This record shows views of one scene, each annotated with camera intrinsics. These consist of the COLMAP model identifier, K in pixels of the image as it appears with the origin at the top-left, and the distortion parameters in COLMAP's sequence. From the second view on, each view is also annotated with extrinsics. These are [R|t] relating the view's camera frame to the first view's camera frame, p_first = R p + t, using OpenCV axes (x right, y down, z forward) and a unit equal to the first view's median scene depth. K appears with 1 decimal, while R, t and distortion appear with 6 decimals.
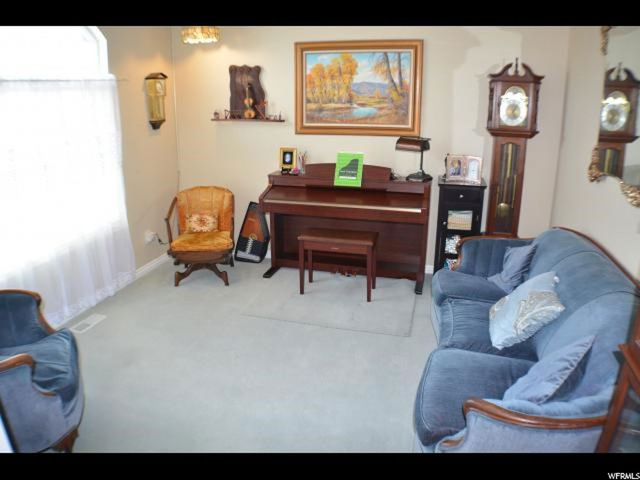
lens RADIAL K [[510.0, 0, 320.0], [0, 510.0, 240.0], [0, 0, 1]] dist [-0.140566, 0.009174]
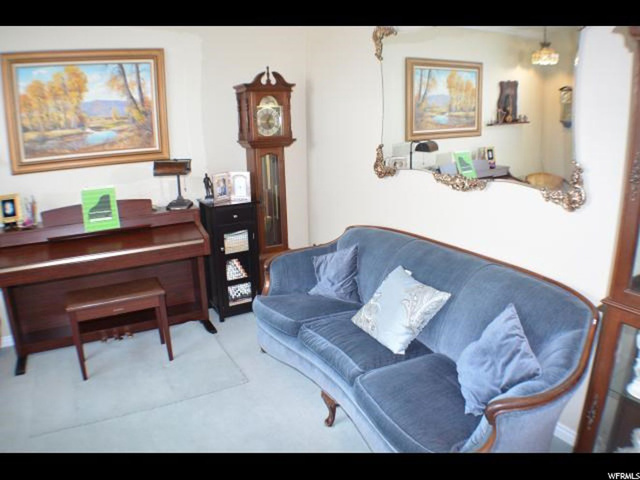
lens RADIAL K [[510.0, 0, 320.0], [0, 510.0, 240.0], [0, 0, 1]] dist [-0.140566, 0.009174]
pose [[0.715399, -0.196502, 0.670515, -0.230767], [0.224594, 0.973383, 0.045634, -0.050253], [-0.661636, 0.117947, 0.740491, 0.203406]]
